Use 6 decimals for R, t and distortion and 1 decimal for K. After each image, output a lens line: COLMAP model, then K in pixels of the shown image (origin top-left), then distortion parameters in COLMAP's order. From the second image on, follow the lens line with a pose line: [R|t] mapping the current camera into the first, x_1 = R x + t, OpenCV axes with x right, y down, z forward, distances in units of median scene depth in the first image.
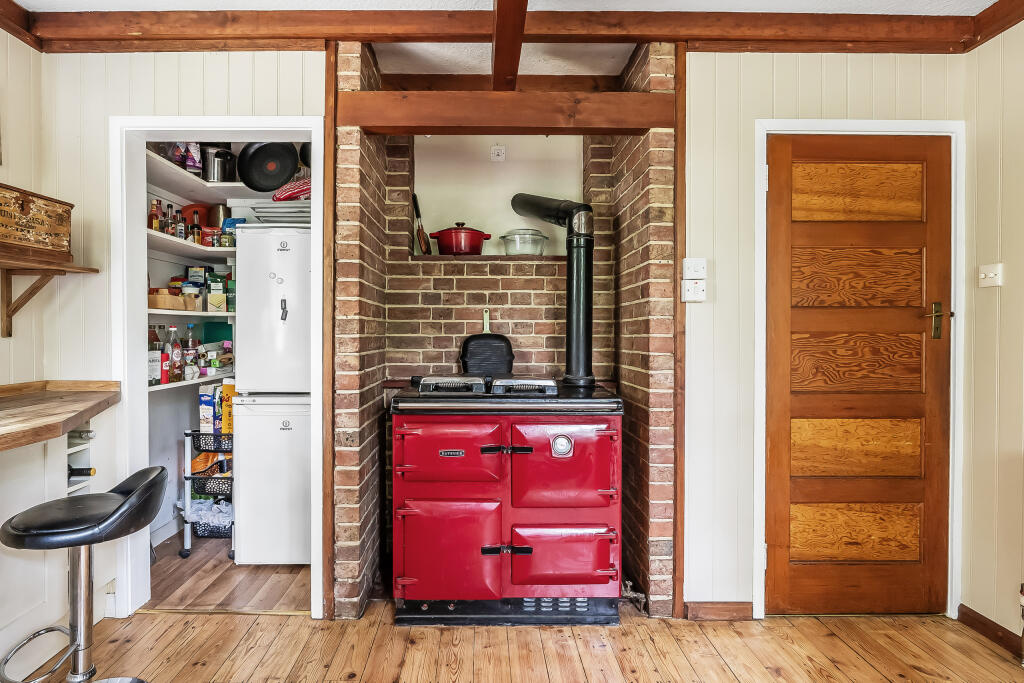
lens RADIAL K [[508.0, 0, 510.5], [0, 508.0, 331.0], [0, 0, 1]] dist [0.000706, 0.000325]
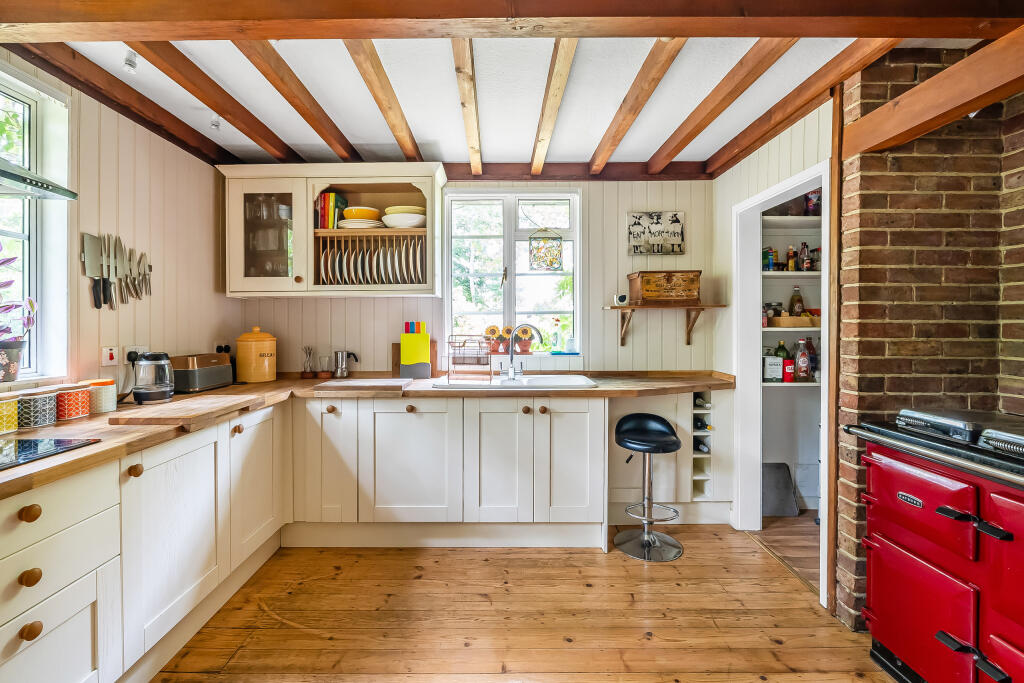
lens RADIAL K [[459.7, 0, 507.5], [0, 459.7, 324.9], [0, 0, 1]] dist [-0.000839, -0.000257]
pose [[0.020865, -0.000499, -0.999782, 0.615473], [-0.005853, 0.999983, -0.000621, -0.051544], [0.999765, 0.005865, 0.020862, 0.273175]]
